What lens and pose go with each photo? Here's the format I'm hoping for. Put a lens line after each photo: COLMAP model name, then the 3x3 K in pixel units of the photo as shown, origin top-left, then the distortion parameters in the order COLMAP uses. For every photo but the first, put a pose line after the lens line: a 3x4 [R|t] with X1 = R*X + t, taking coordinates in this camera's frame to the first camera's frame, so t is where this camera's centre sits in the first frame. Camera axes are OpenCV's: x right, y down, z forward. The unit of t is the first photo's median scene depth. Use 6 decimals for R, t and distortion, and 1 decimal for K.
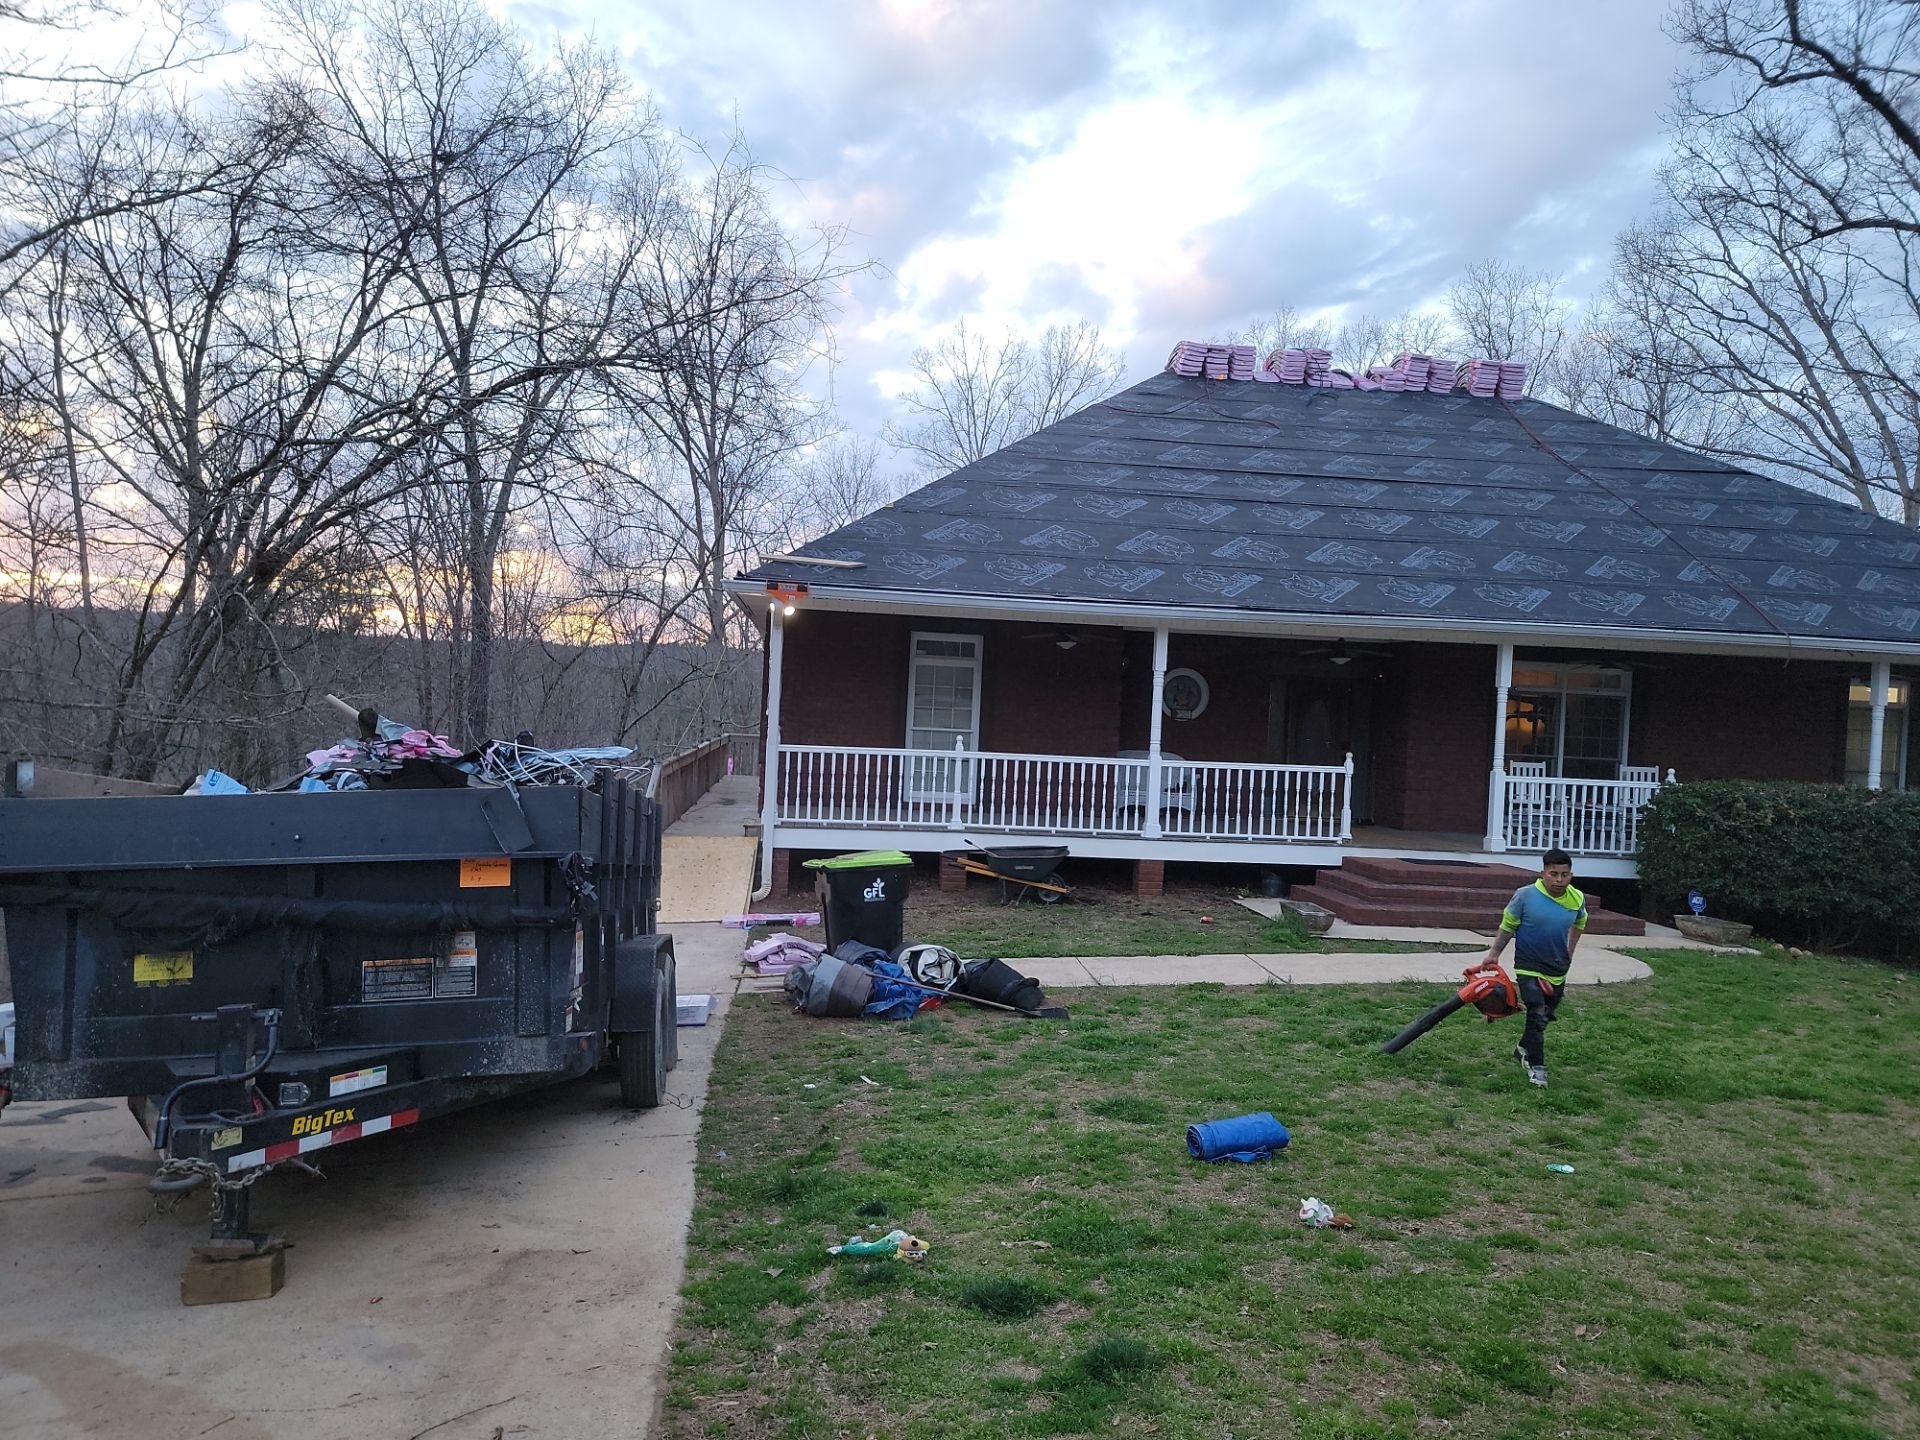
lens RADIAL K [[1364.6, 0, 960.0], [0, 1364.6, 720.0], [0, 0, 1]] dist [0.099583, -0.115990]
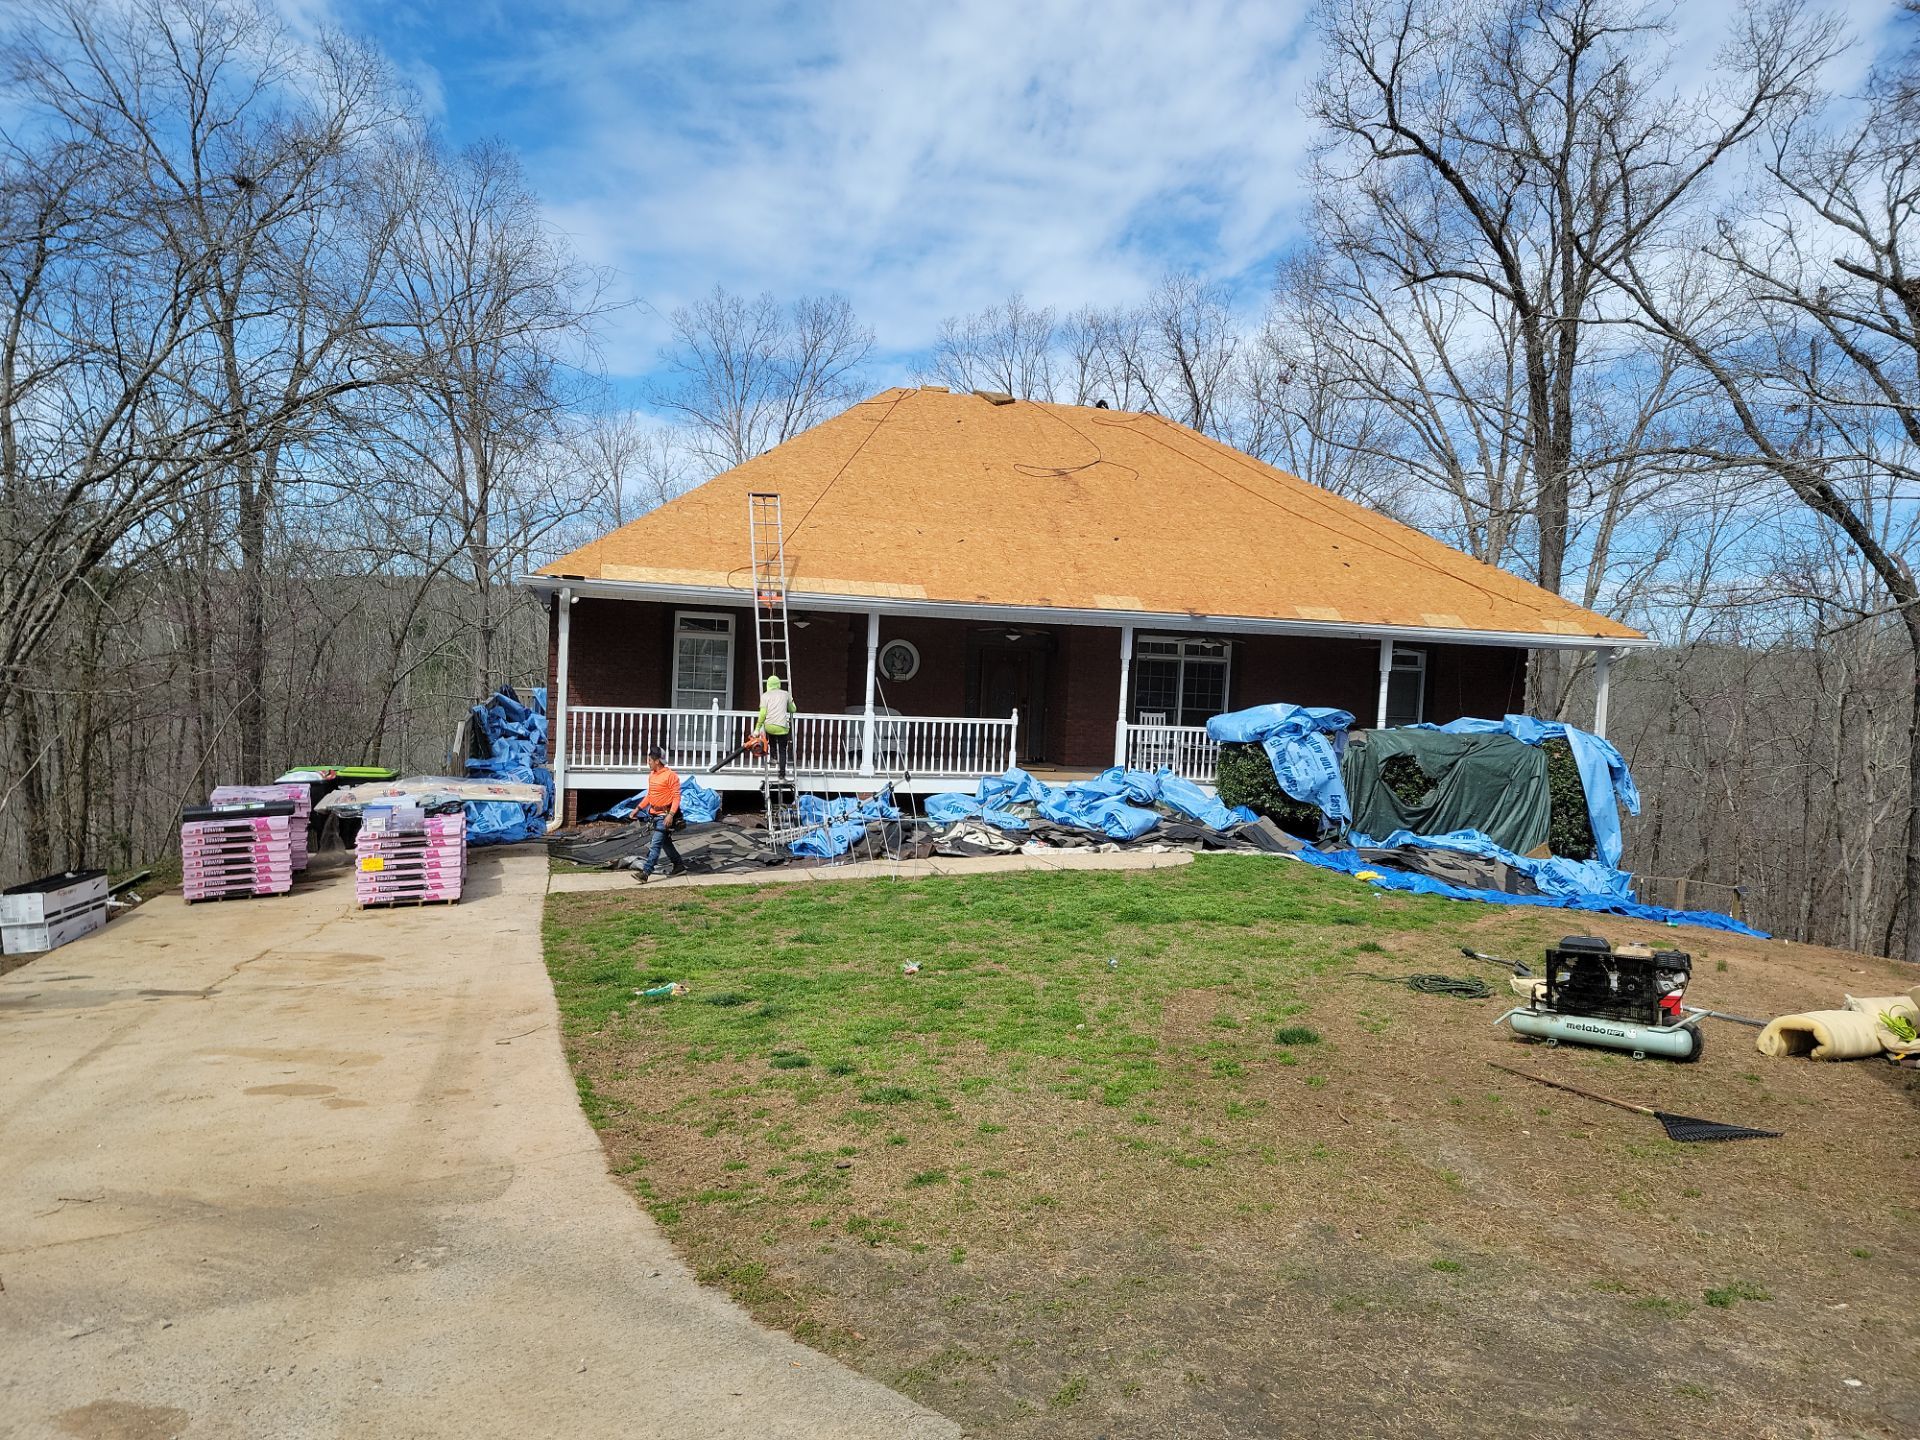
lens RADIAL K [[1364.6, 0, 960.0], [0, 1364.6, 720.0], [0, 0, 1]] dist [0.099583, -0.115990]
pose [[0.985727, -0.008884, 0.168119, 0.009413], [0.001368, 0.998996, 0.044769, -0.023910], [-0.168348, -0.043900, 0.984750, -0.283273]]
